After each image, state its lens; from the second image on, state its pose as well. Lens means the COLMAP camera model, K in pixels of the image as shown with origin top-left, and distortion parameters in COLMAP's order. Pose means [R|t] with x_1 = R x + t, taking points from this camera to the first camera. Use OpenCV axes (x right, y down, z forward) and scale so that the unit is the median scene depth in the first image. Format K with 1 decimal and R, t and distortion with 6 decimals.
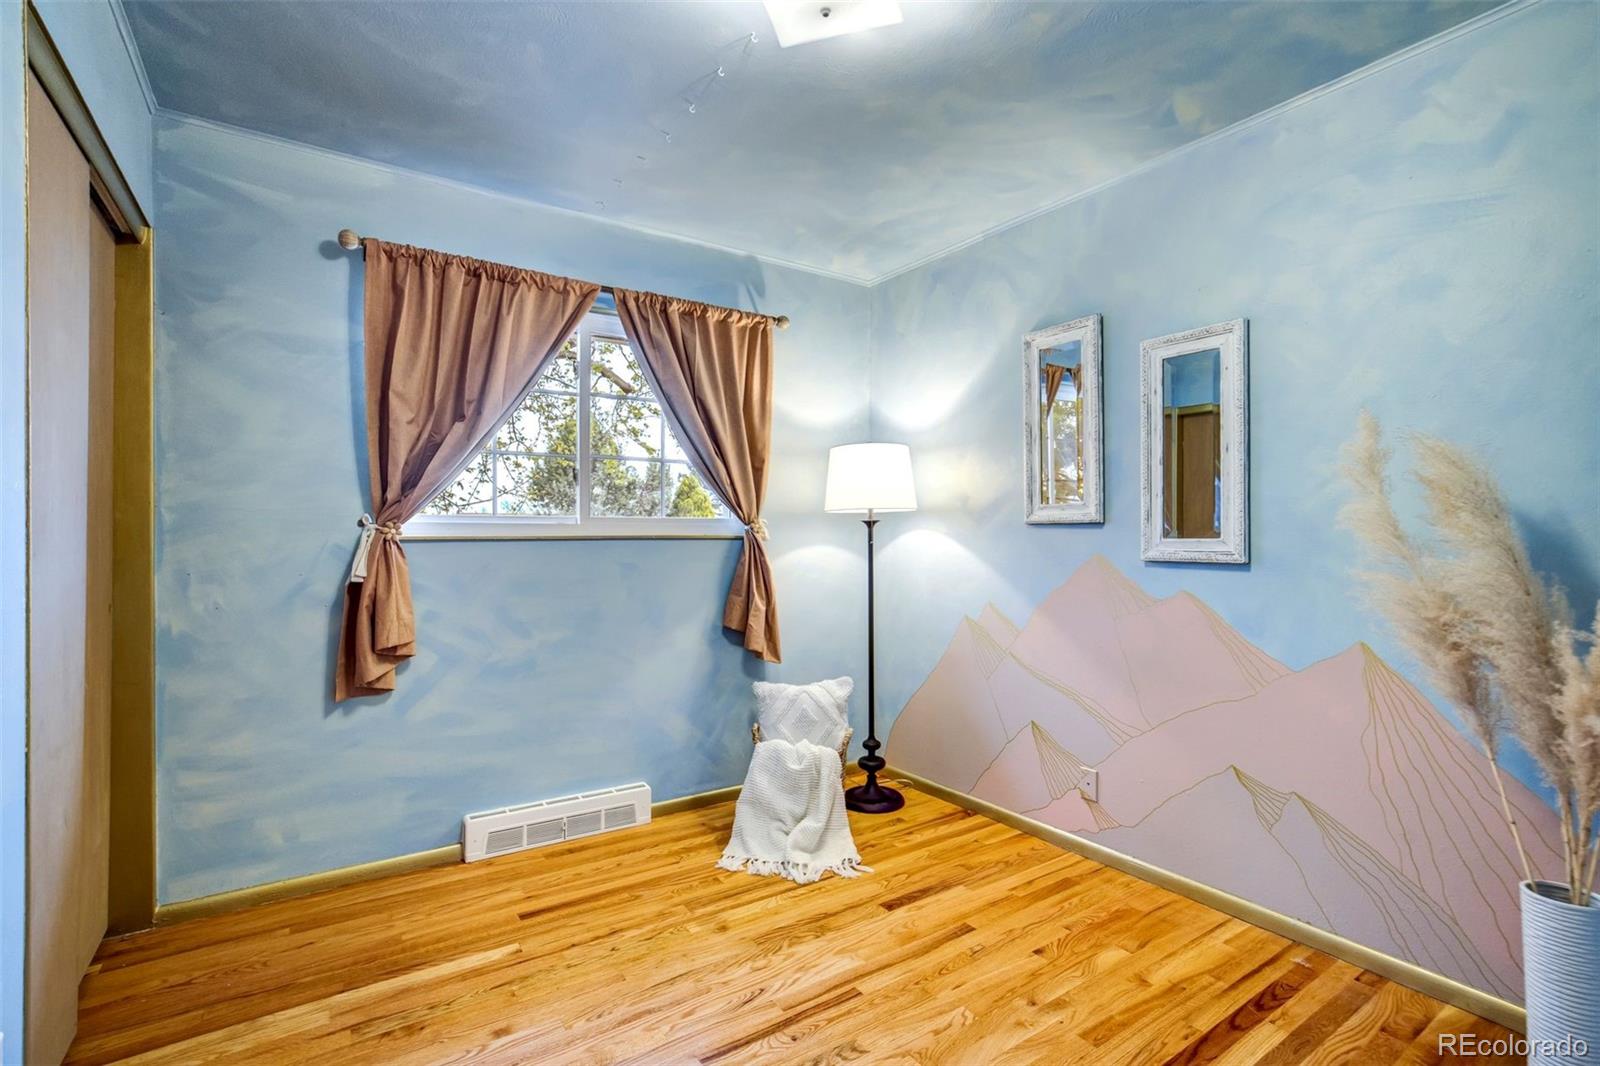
lens RADIAL K [[738.9, 0, 801.1], [0, 738.9, 532.5], [0, 0, 1]] dist [-0.027115, 0.009662]
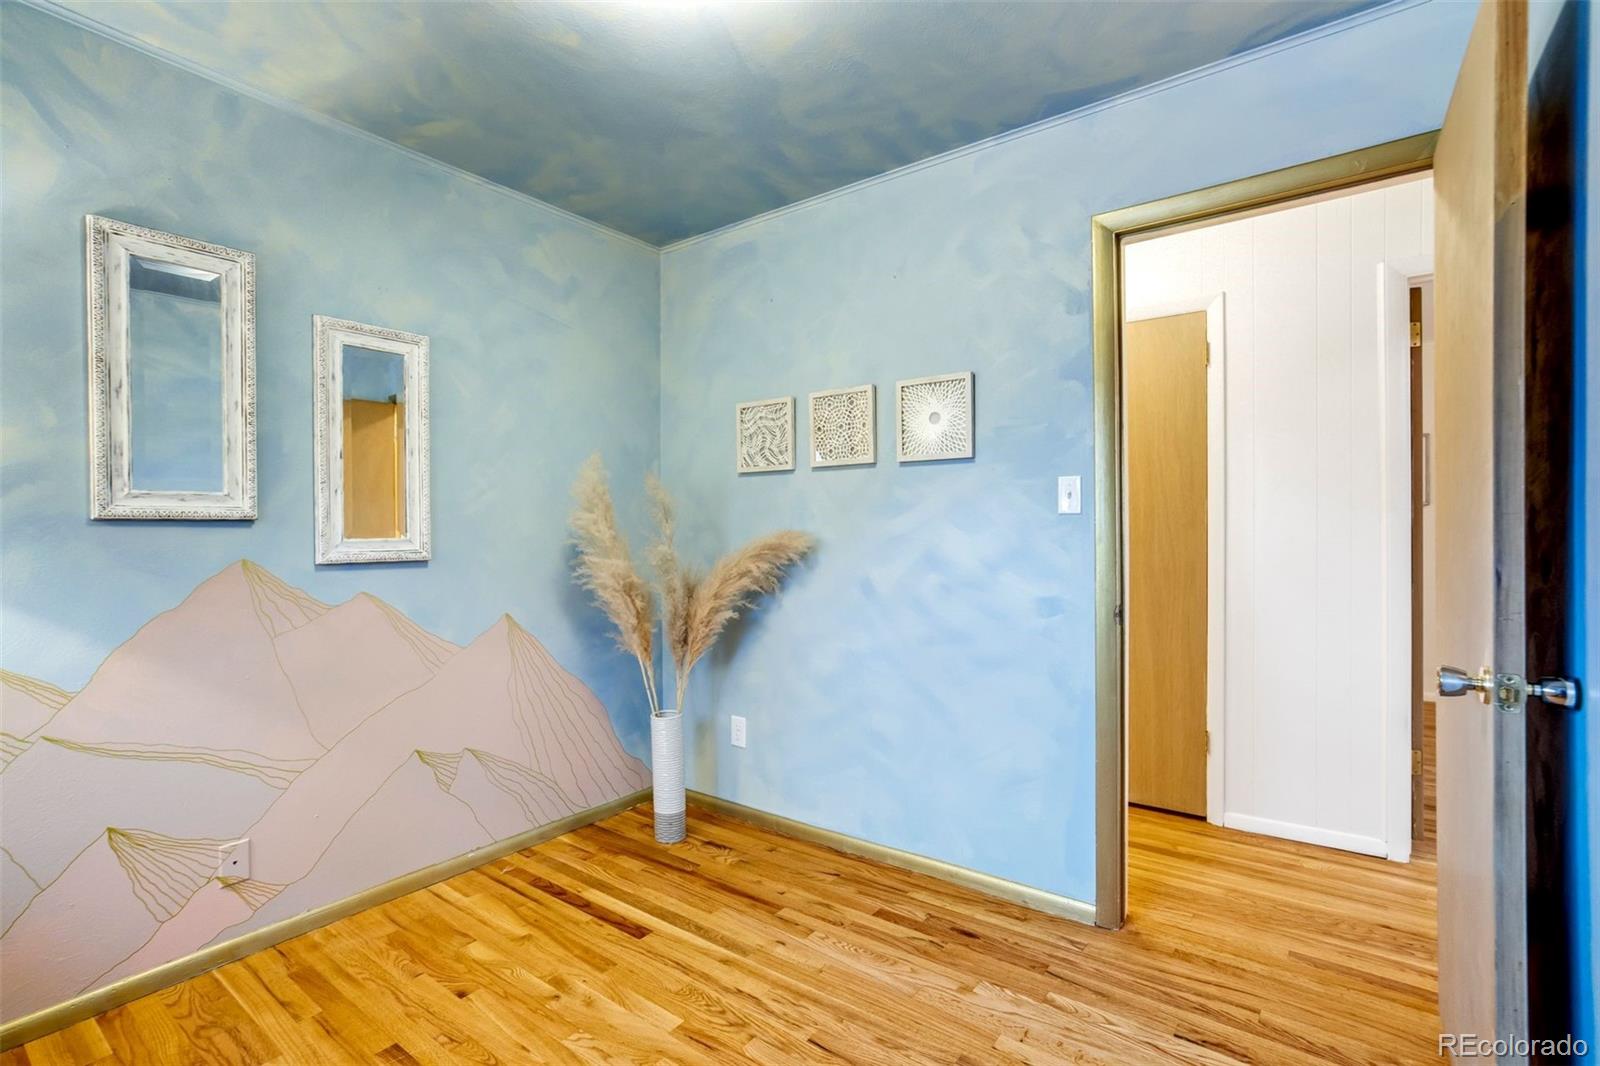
lens RADIAL K [[738.9, 0, 806.1], [0, 738.9, 531.6], [0, 0, 1]] dist [-0.027115, 0.009662]
pose [[-0.327604, 0.001382, 0.944814, -0.566693], [0.003884, 0.999992, -0.000115, 0.001403], [-0.944807, 0.003632, -0.327607, 0.754050]]
